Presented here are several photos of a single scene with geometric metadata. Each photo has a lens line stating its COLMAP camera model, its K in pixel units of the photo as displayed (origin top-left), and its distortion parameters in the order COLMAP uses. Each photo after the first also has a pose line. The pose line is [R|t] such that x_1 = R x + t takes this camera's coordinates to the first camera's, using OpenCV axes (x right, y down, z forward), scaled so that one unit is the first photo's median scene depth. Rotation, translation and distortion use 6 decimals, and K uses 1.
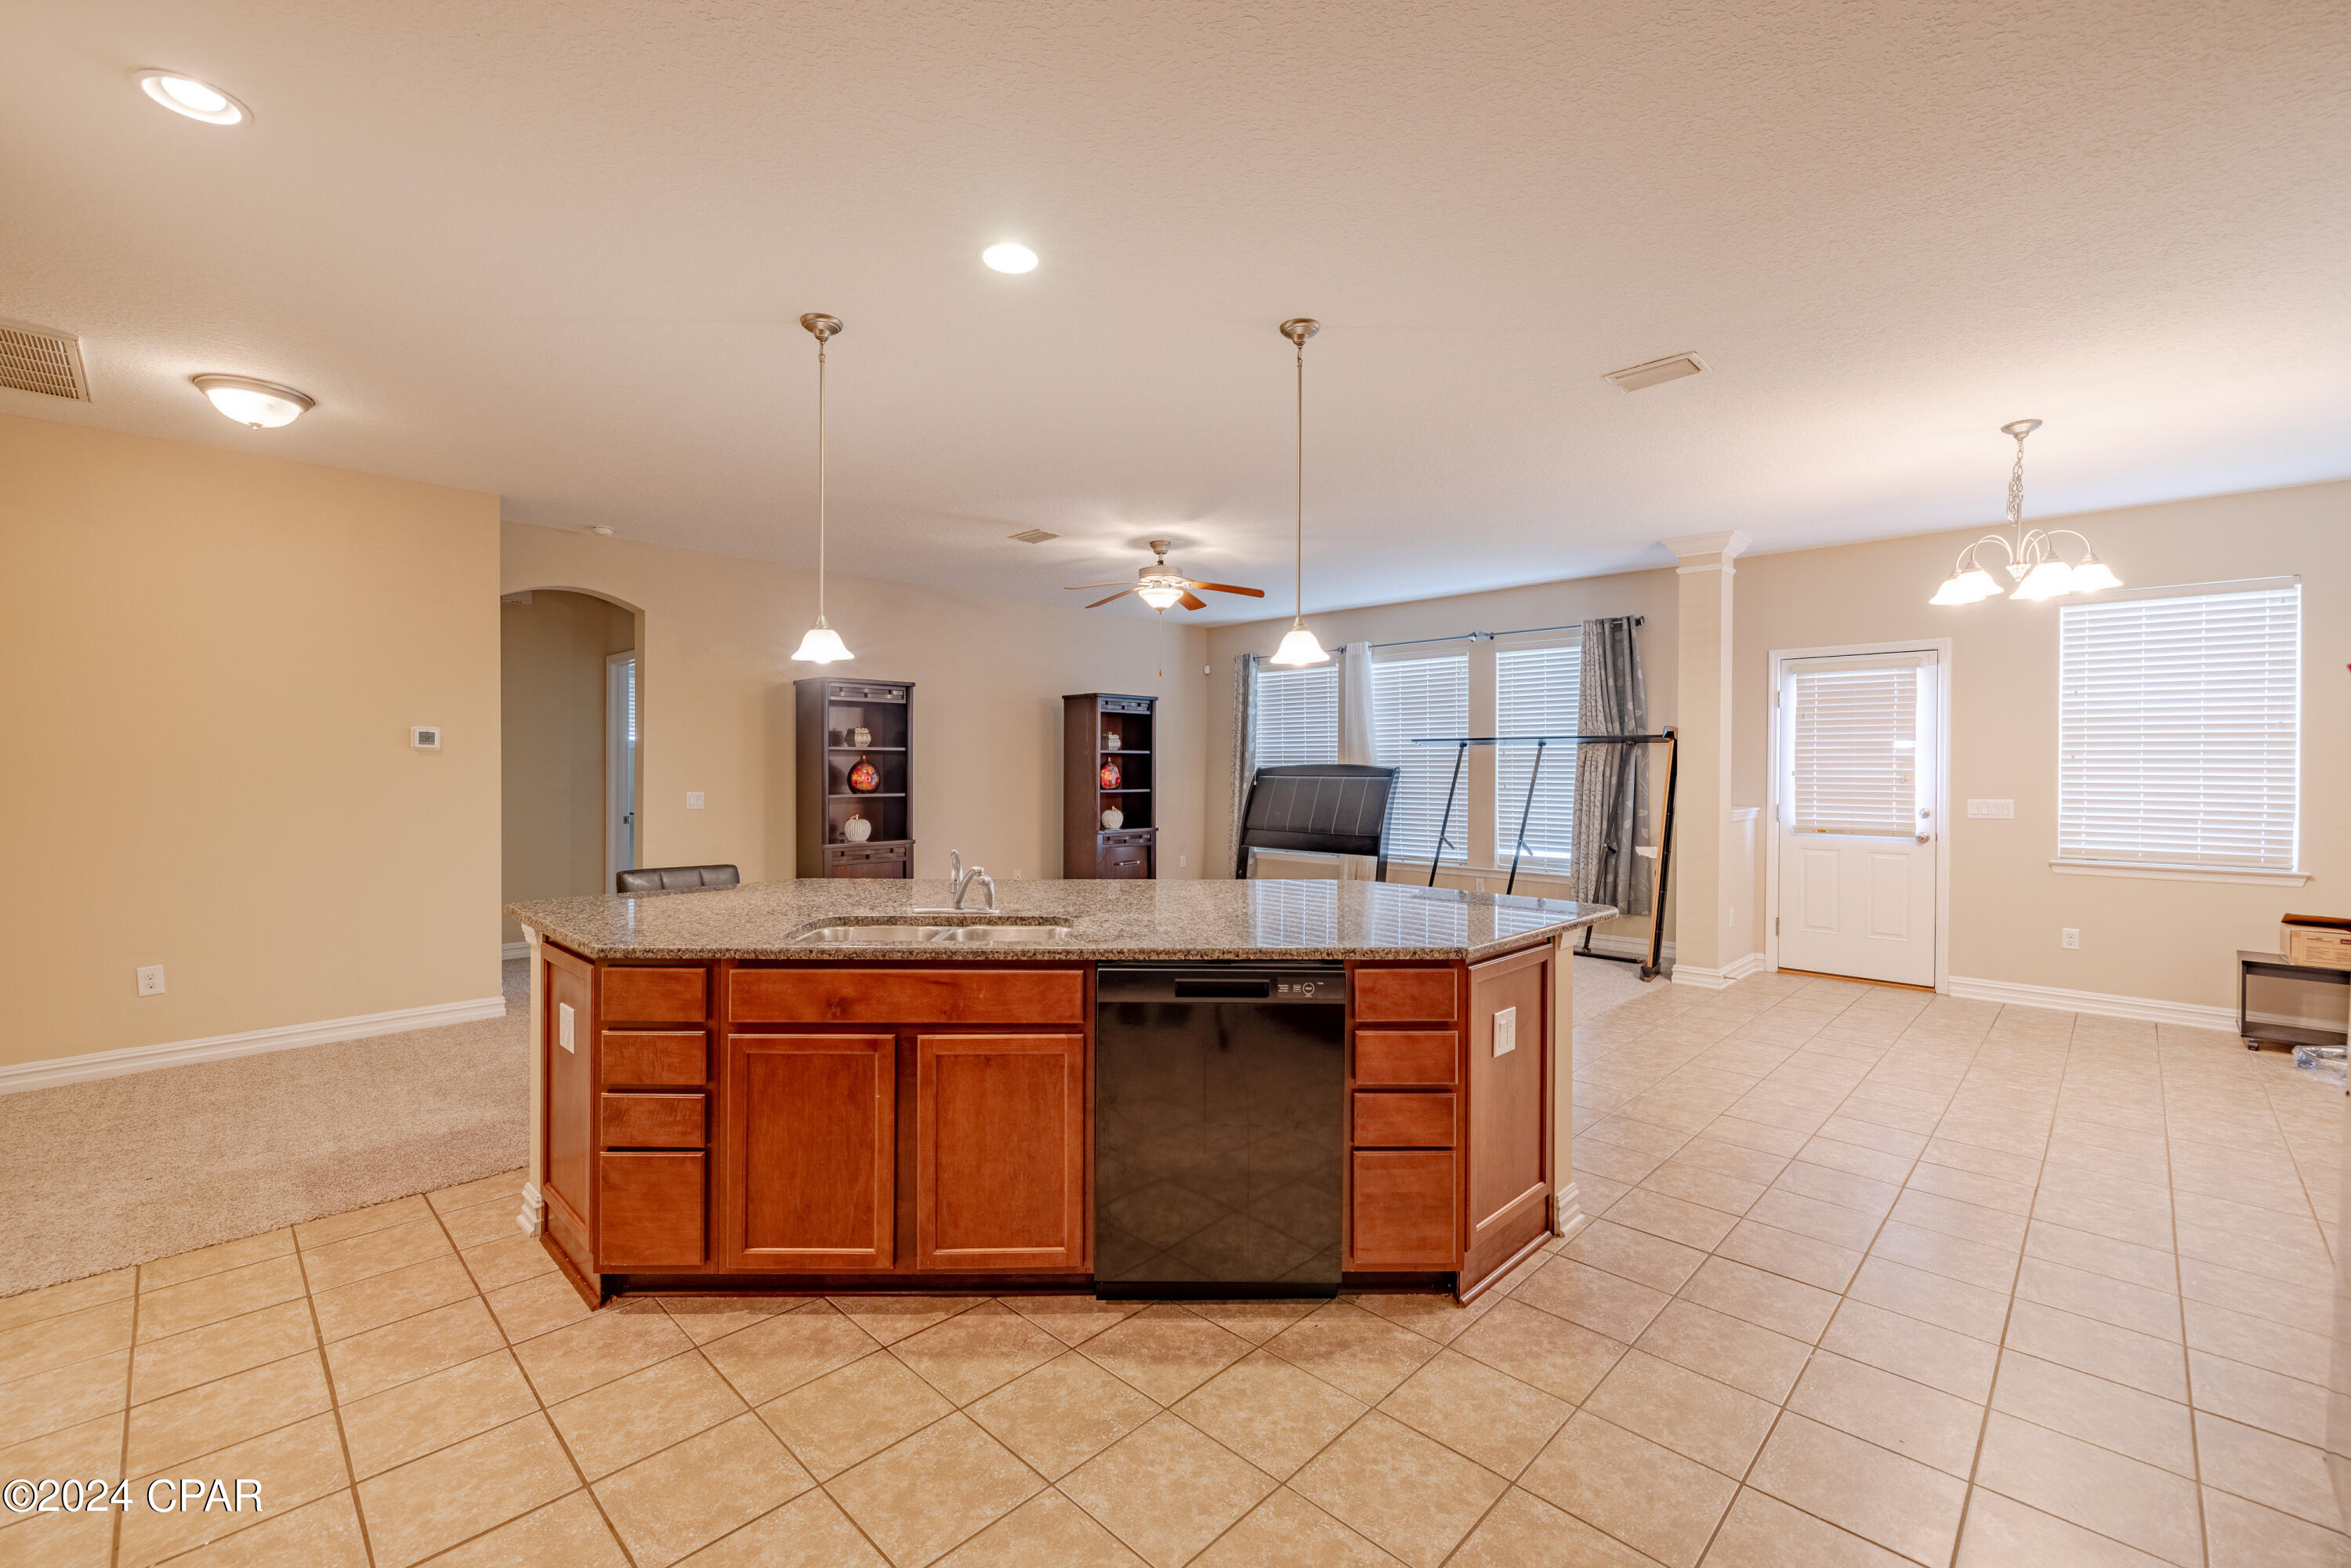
lens RADIAL K [[995.4, 0, 1167.9], [0, 995.4, 770.2], [0, 0, 1]] dist [0.003578, -0.000347]
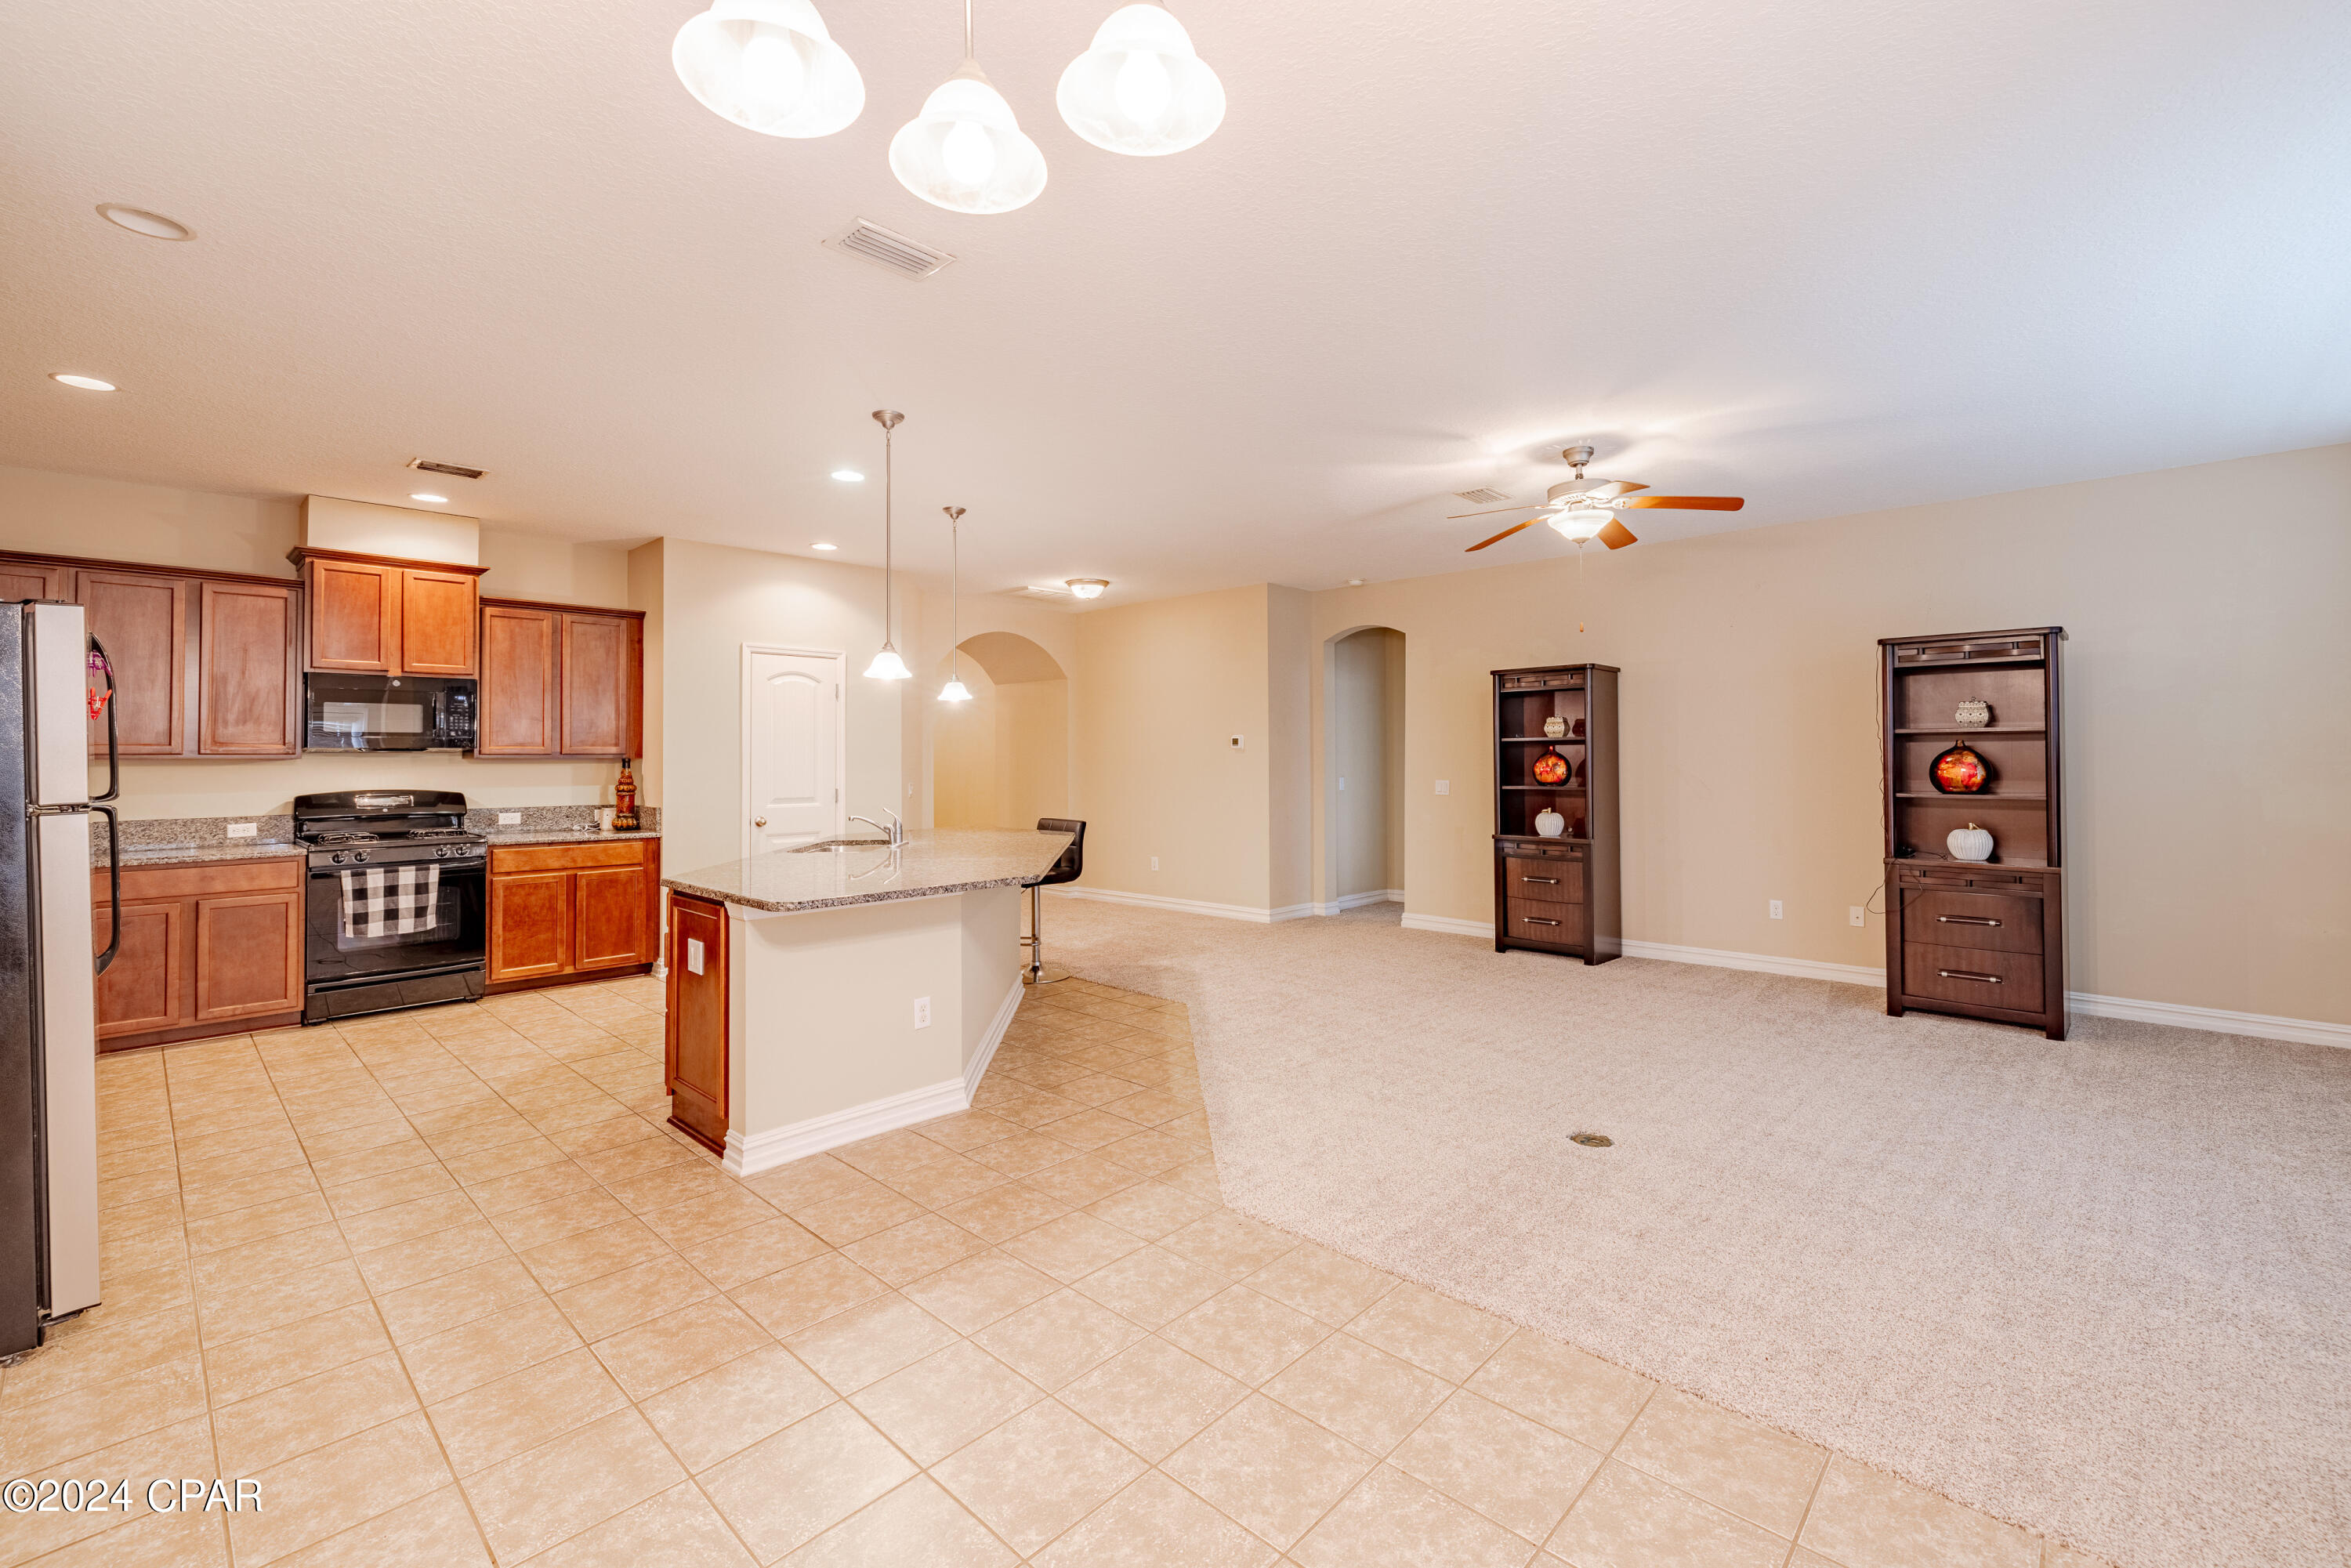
lens RADIAL K [[995.4, 0, 1166.3], [0, 995.4, 742.0], [0, 0, 1]] dist [0.003578, -0.000347]
pose [[0.006156, -0.019810, -0.999785, 0.743378], [0.000812, 0.999804, -0.019805, -0.000198], [0.999981, -0.000690, 0.006171, 0.714352]]
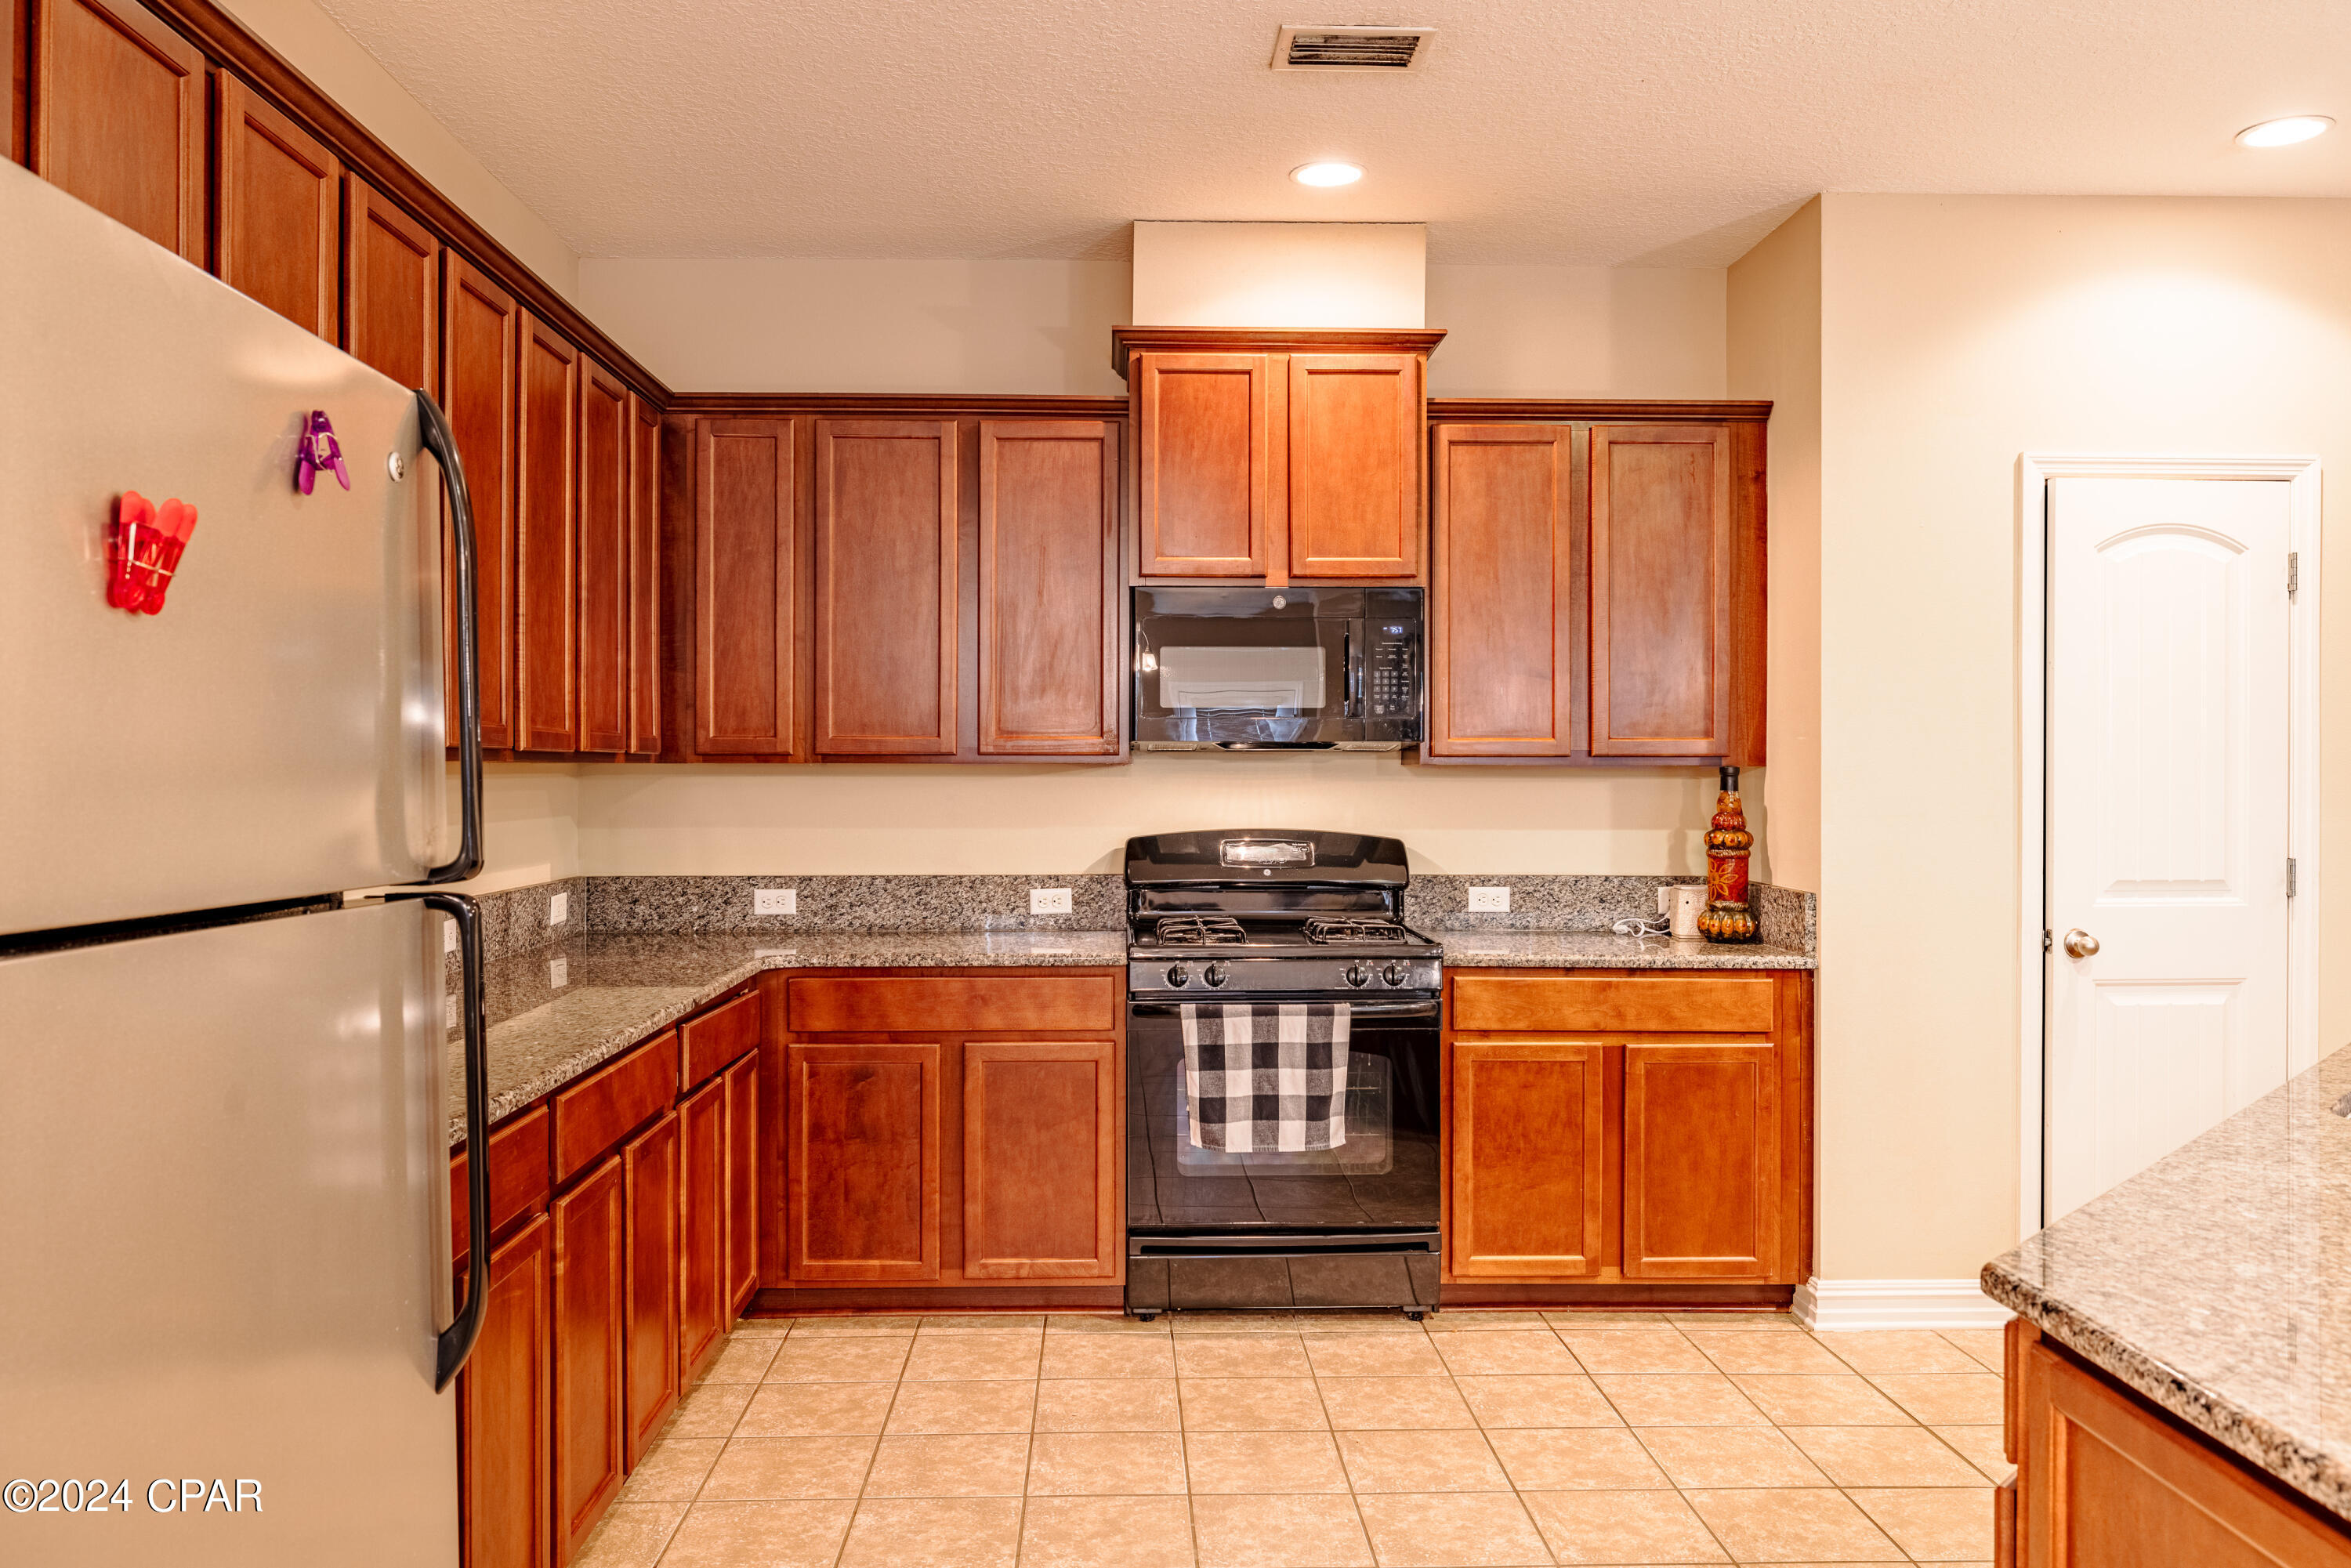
lens RADIAL K [[1759.5, 0, 1172.2], [0, 1759.5, 767.9], [0, 0, 1]] dist [0.007599, 0.002143]
pose [[-0.691298, -0.005564, -0.722548, 0.399733], [-0.006813, 0.999976, -0.001183, -0.000934], [0.722538, 0.004105, -0.691319, 0.500358]]
